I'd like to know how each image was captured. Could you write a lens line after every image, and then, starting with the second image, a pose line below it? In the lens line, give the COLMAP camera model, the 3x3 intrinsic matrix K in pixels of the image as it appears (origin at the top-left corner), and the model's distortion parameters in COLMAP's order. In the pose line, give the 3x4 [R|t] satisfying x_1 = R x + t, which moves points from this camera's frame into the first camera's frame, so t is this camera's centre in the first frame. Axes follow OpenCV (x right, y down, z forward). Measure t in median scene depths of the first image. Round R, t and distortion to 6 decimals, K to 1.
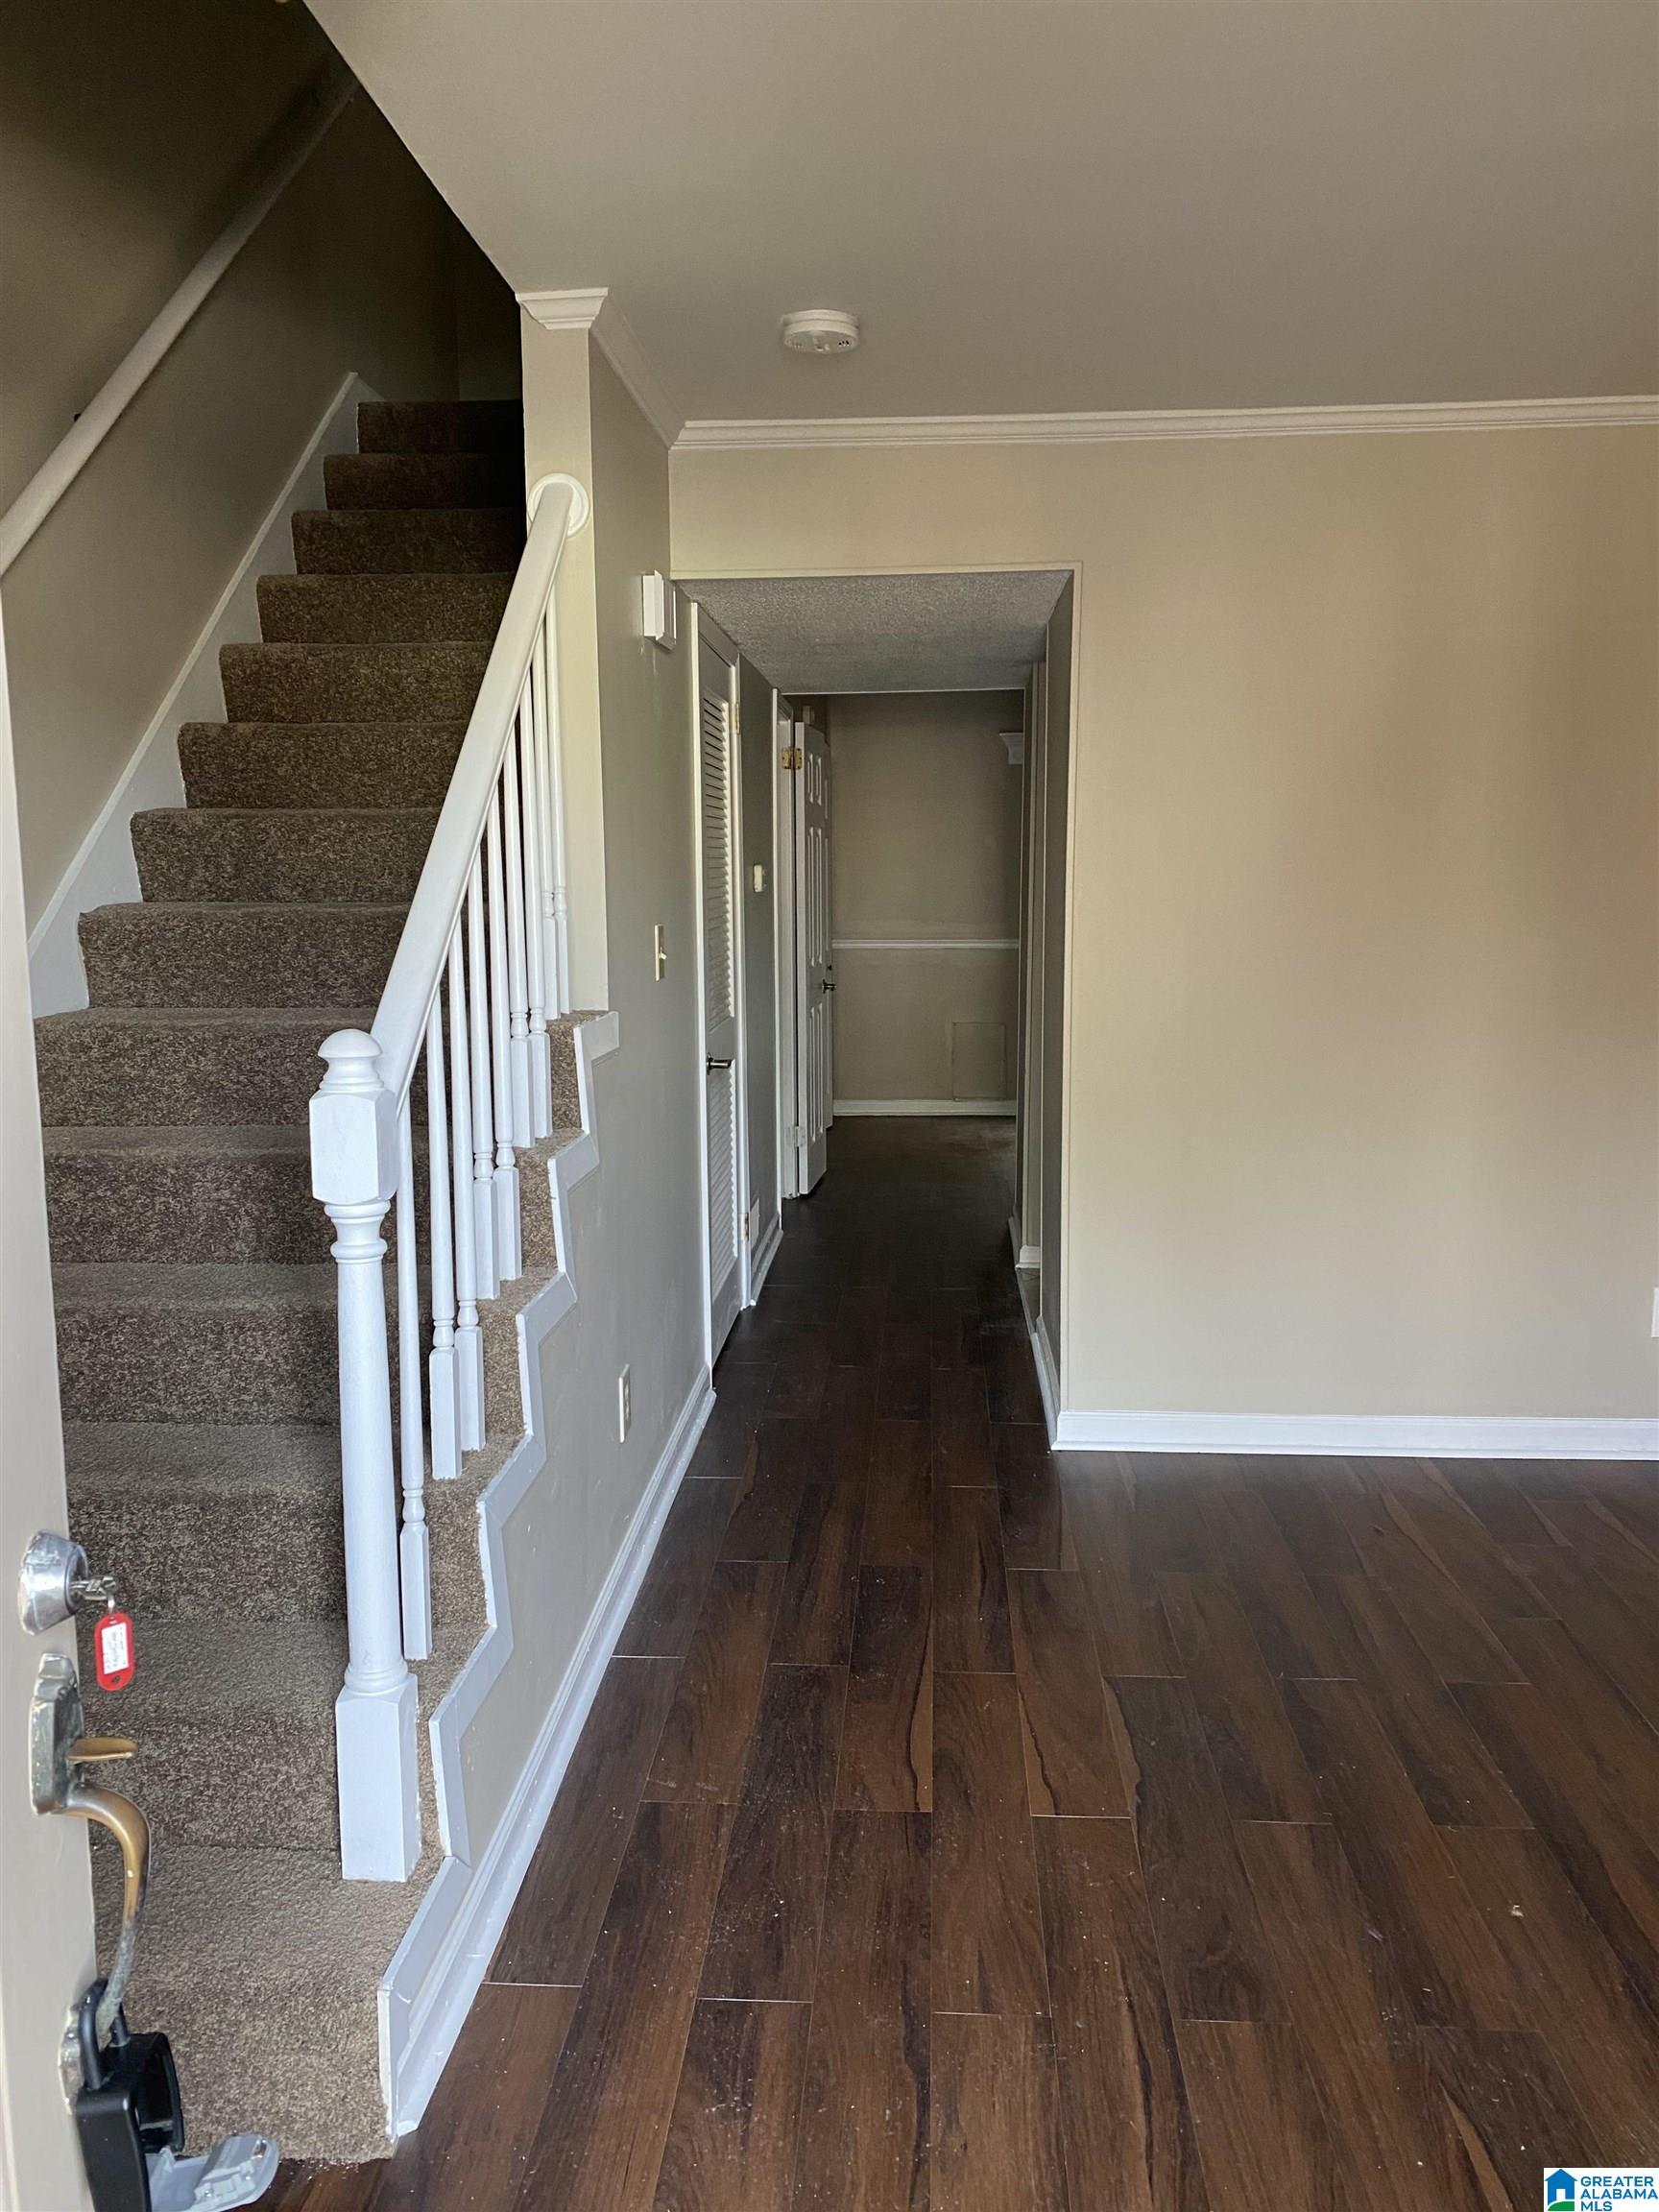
lens RADIAL K [[1690.0, 0, 813.7], [0, 1690.0, 1103.3], [0, 0, 1]] dist [0.061207, -0.060126]
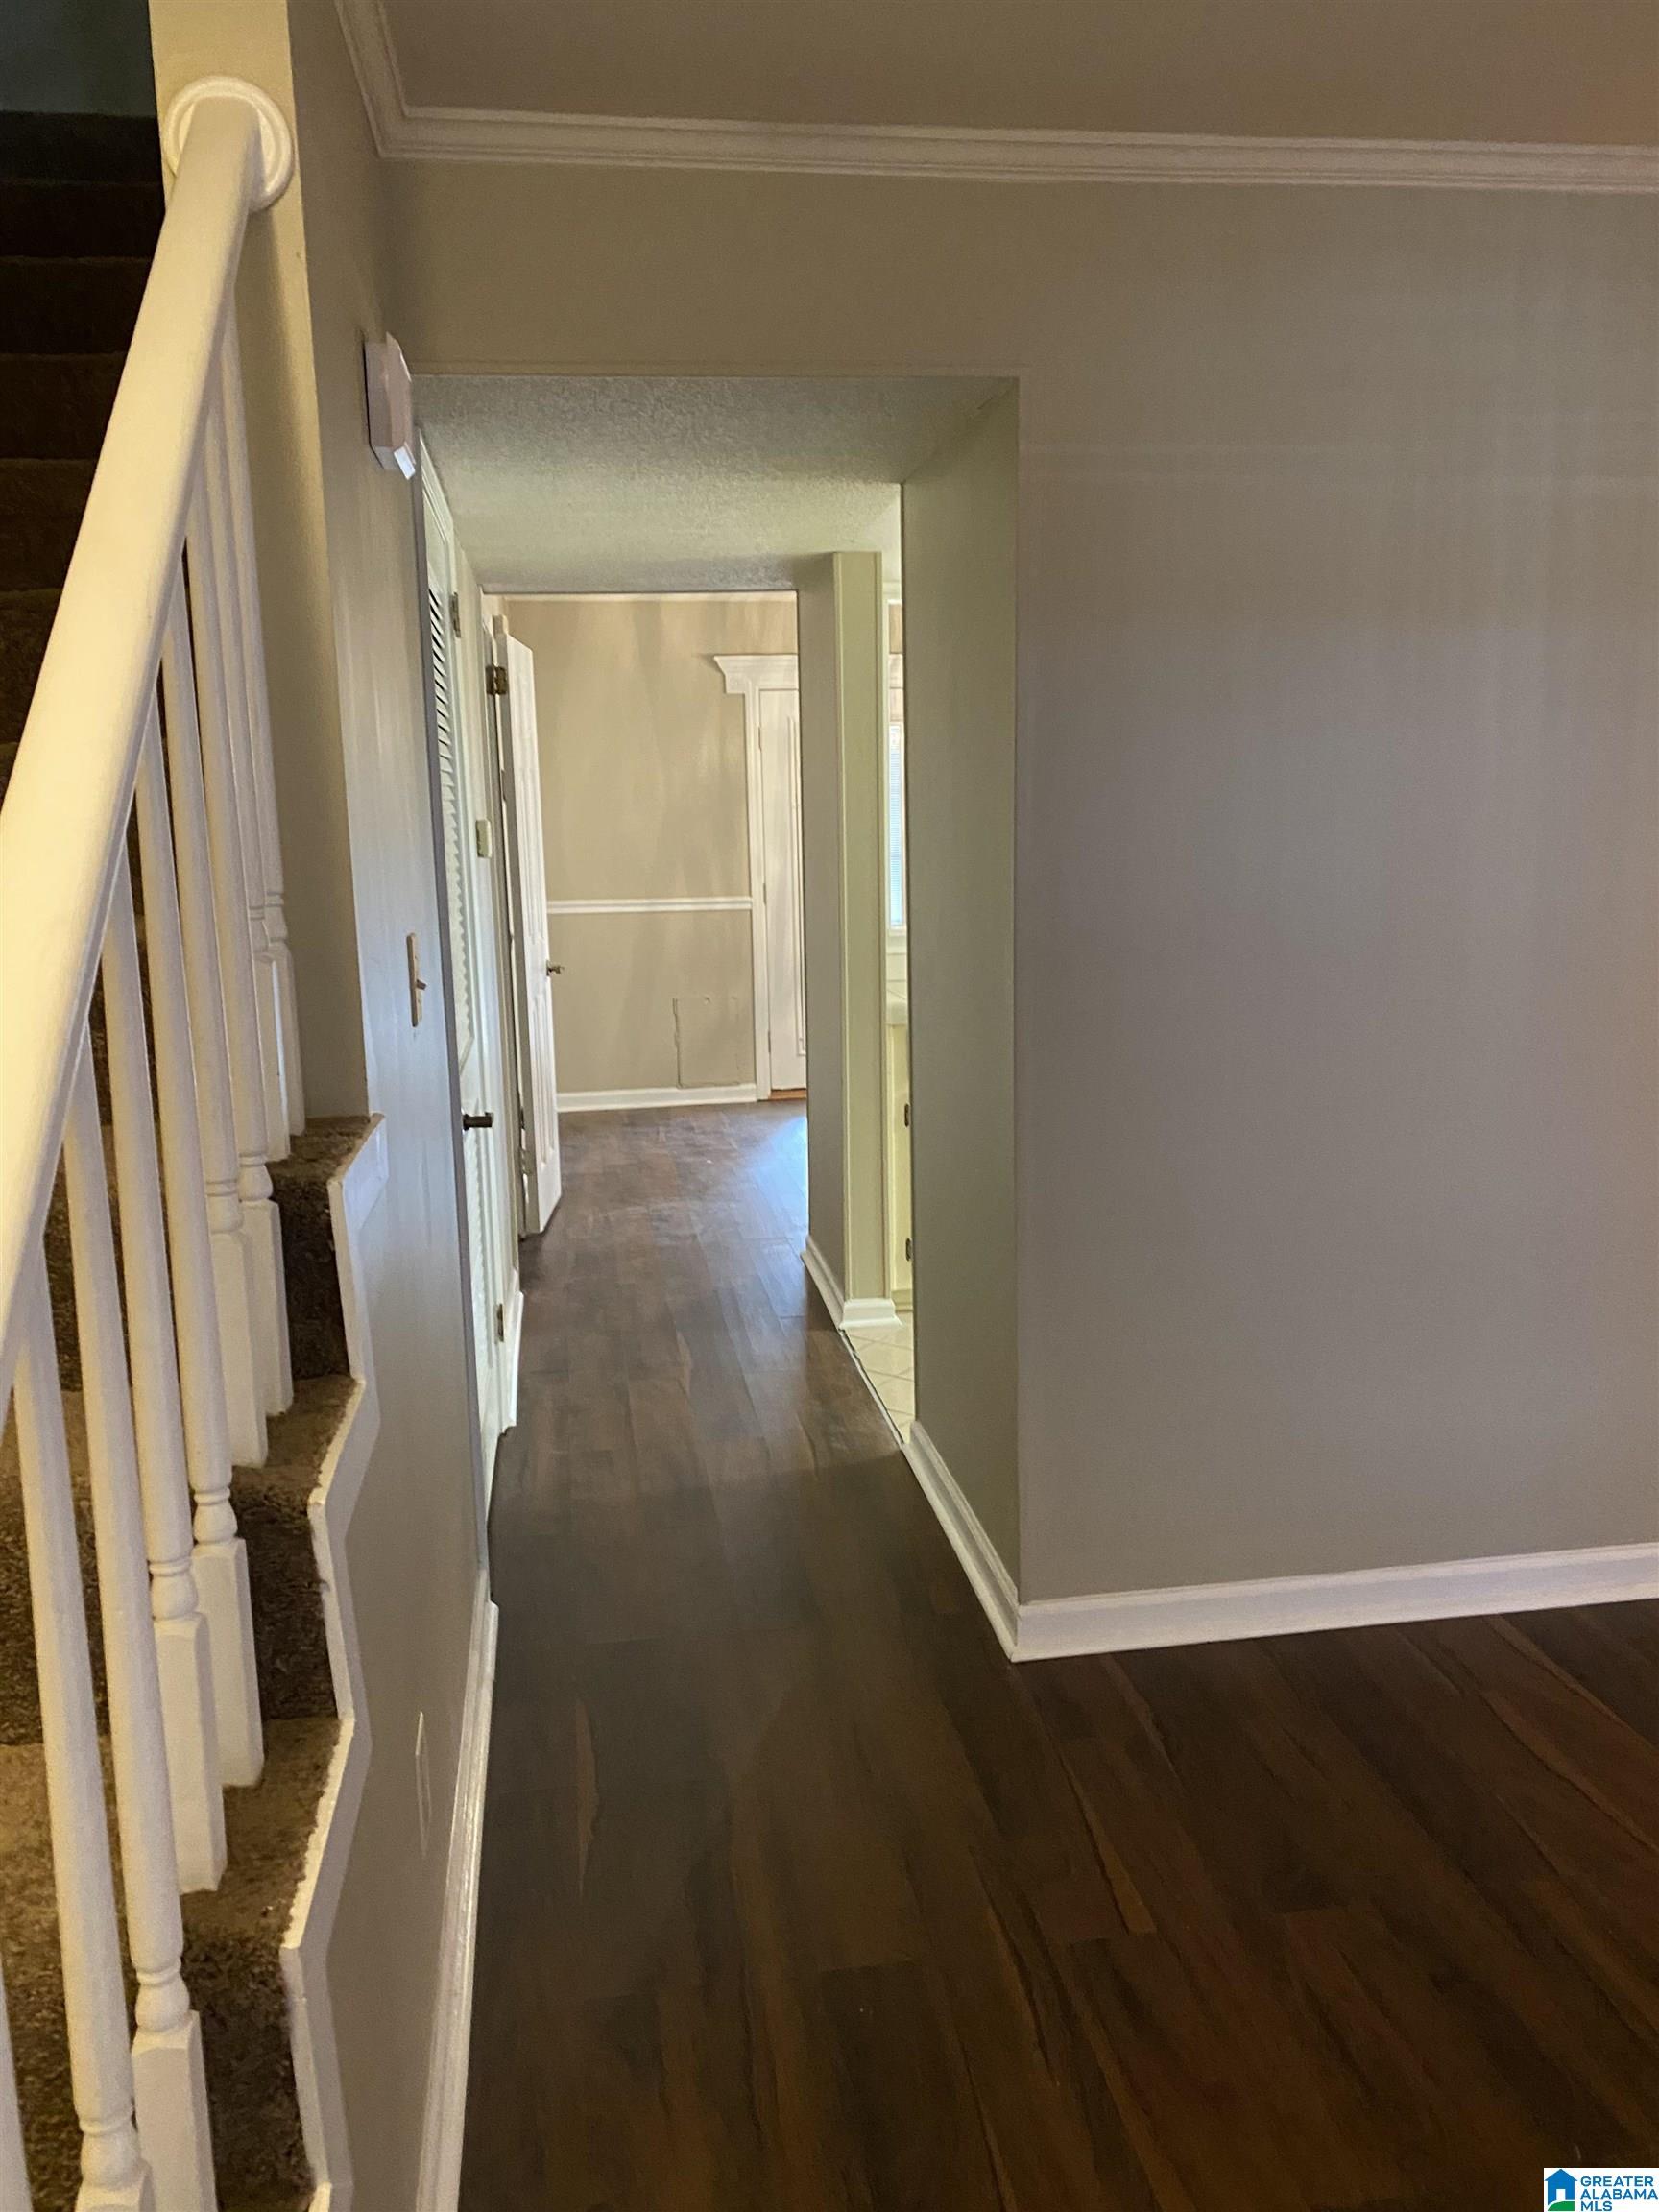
lens RADIAL K [[1690.0, 0, 822.7], [0, 1690.0, 1087.5], [0, 0, 1]] dist [0.061207, -0.060126]
pose [[0.975035, -0.050284, 0.216281, -0.091602], [0.044739, 0.998534, 0.030460, -0.068713], [-0.217496, -0.020024, 0.975856, 0.410037]]
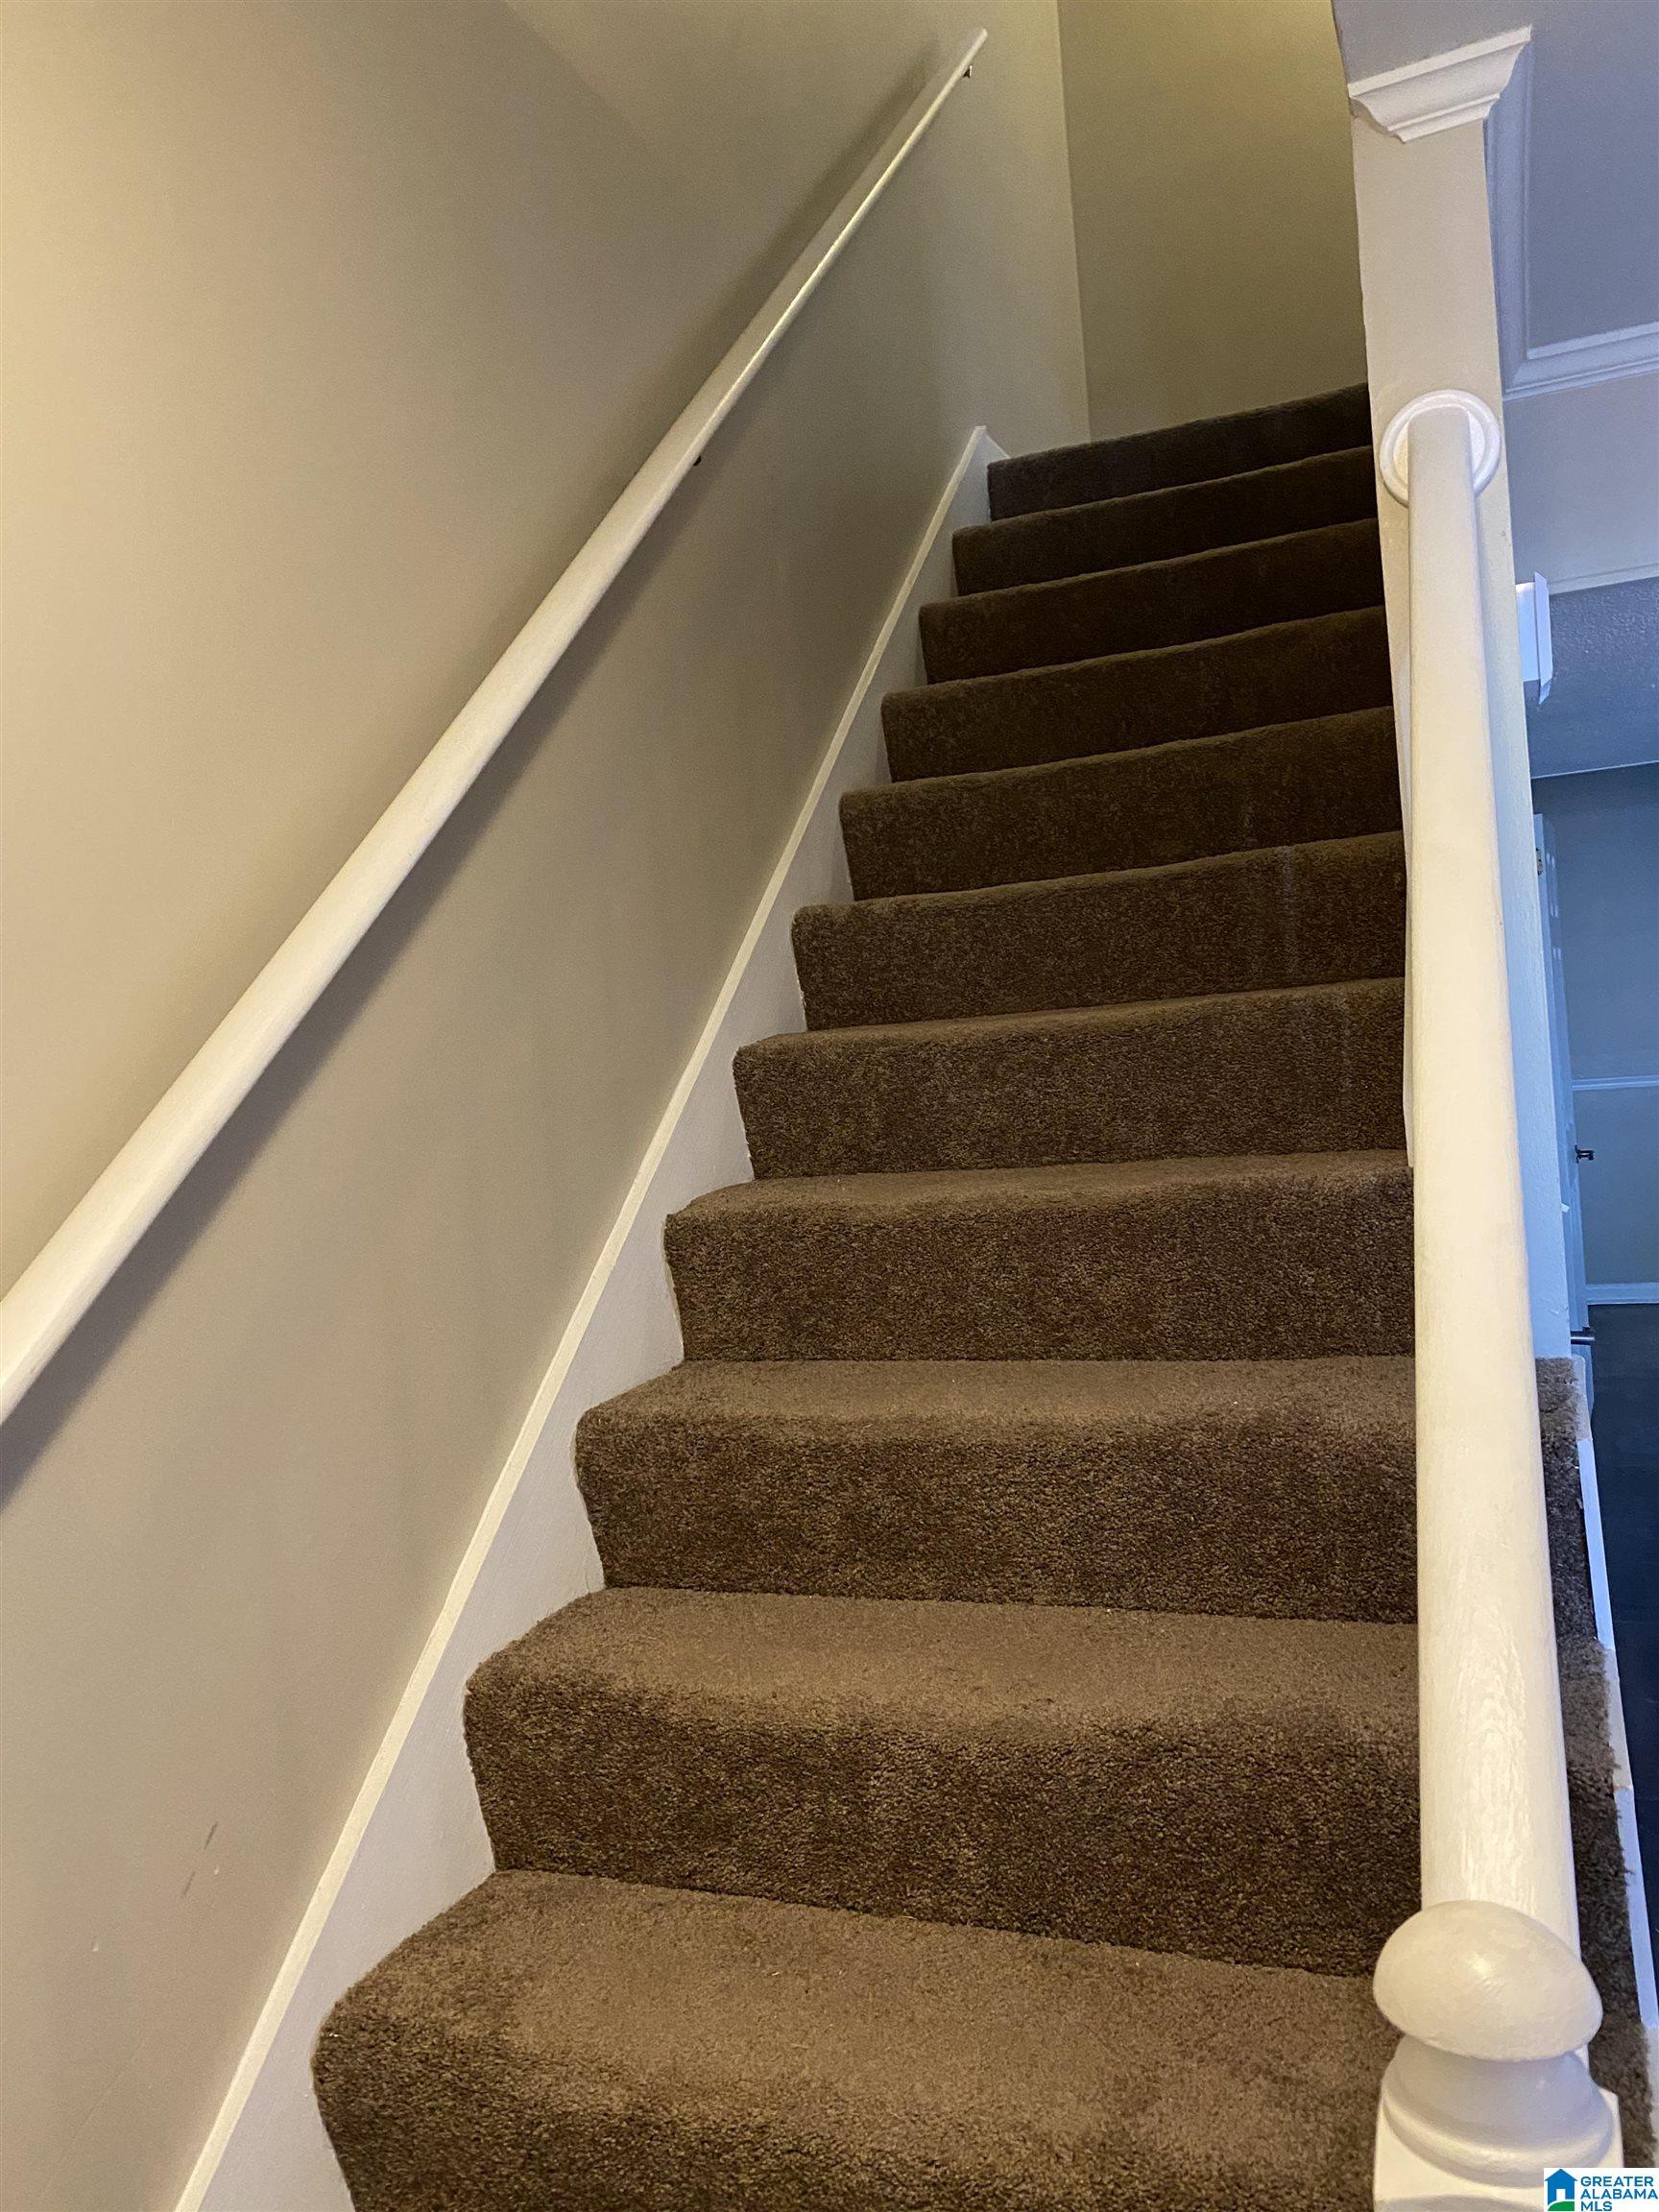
lens RADIAL K [[1690.0, 0, 837.6], [0, 1690.0, 1098.0], [0, 0, 1]] dist [0.061207, -0.060126]
pose [[0.948126, -0.068127, -0.310509, -0.158211], [0.042208, 0.995097, -0.089449, -0.091221], [0.315080, 0.071703, 0.946353, 0.389628]]
